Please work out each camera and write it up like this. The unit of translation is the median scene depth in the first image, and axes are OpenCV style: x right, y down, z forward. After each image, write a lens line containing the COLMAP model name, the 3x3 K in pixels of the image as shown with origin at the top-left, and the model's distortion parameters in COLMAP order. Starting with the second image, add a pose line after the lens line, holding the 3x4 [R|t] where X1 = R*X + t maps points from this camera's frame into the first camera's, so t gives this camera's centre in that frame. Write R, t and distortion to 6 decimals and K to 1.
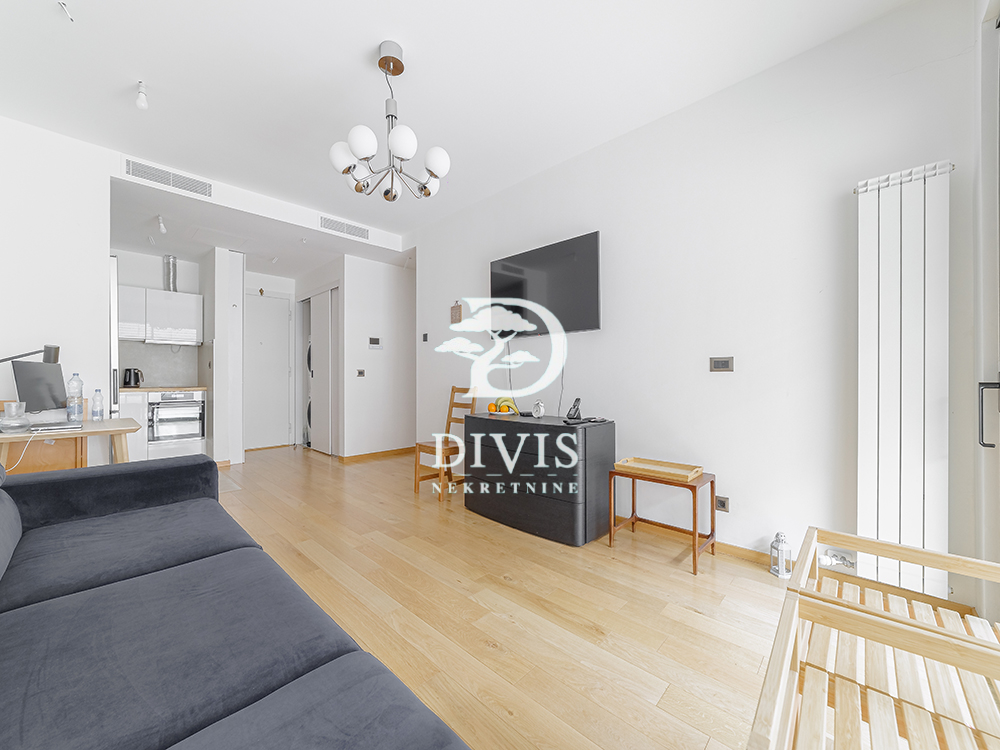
lens RADIAL K [[390.9, 0, 500.0], [0, 390.9, 375.0], [0, 0, 1]] dist [-0.023894, 0.007673]
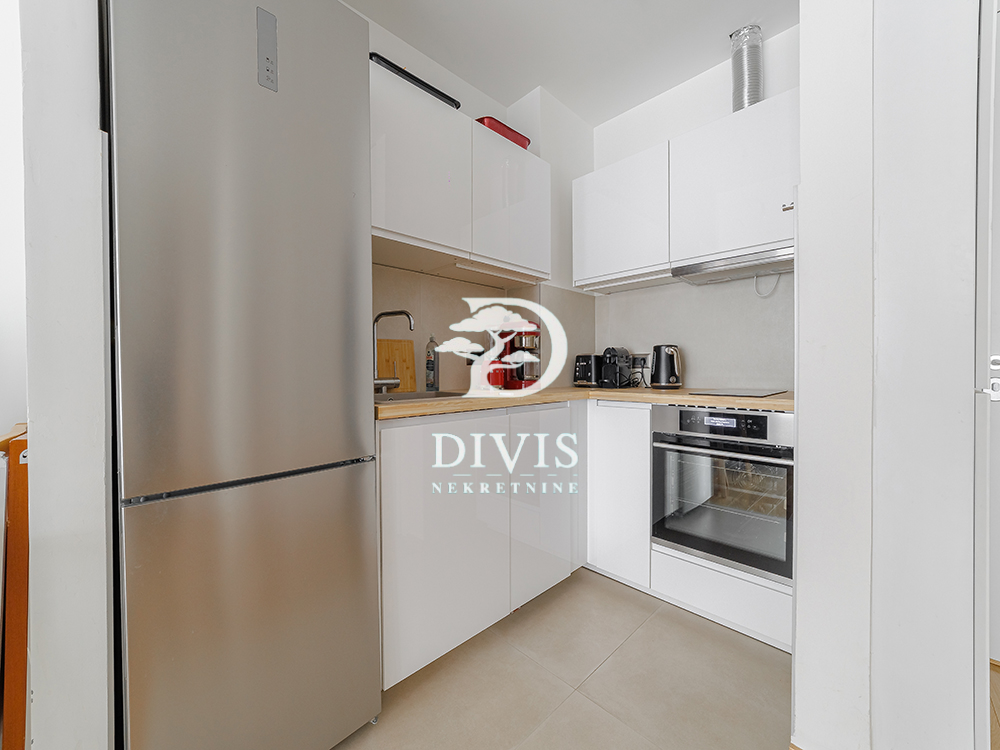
lens RADIAL K [[390.9, 0, 500.0], [0, 390.9, 375.0], [0, 0, 1]] dist [-0.023894, 0.007673]
pose [[-0.043892, 0.015298, -0.998919, -0.636784], [0.011445, 0.999825, 0.014809, 0.010752], [0.998971, -0.010782, -0.044059, 1.043330]]
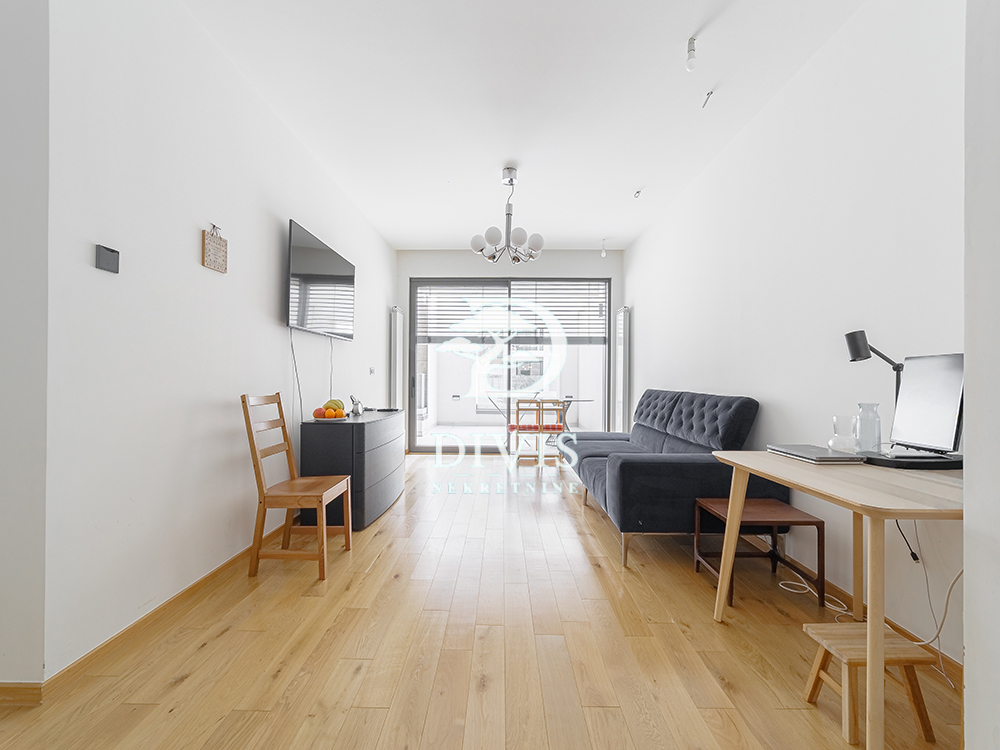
lens RADIAL K [[390.9, 0, 500.0], [0, 390.9, 375.0], [0, 0, 1]] dist [-0.023894, 0.007673]
pose [[-0.671393, 0.001993, 0.741098, -0.833991], [-0.009748, 0.999886, -0.011520, 0.004462], [-0.741037, -0.014958, -0.671298, 1.221517]]
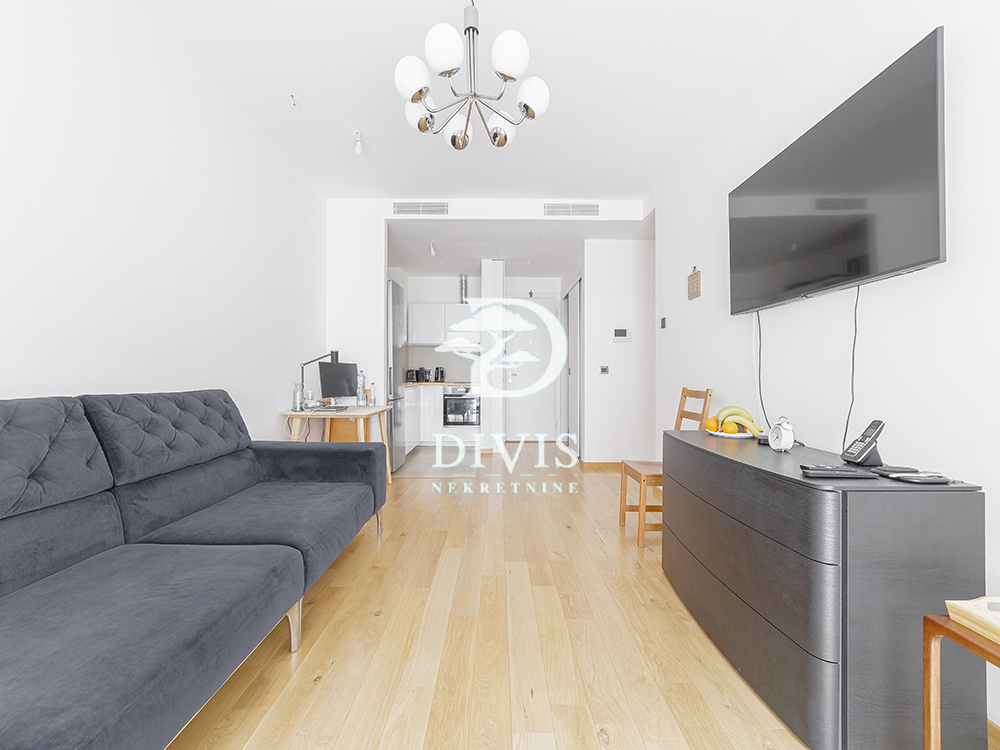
lens RADIAL K [[395.7, 0, 505.7], [0, 395.7, 373.8], [0, 0, 1]] dist [-0.017785, 0.000318]
pose [[0.690901, 0.002184, -0.722946, 0.193121], [-0.000984, 0.999997, 0.002080, 0.002857], [0.722949, -0.000726, 0.690901, 0.307649]]
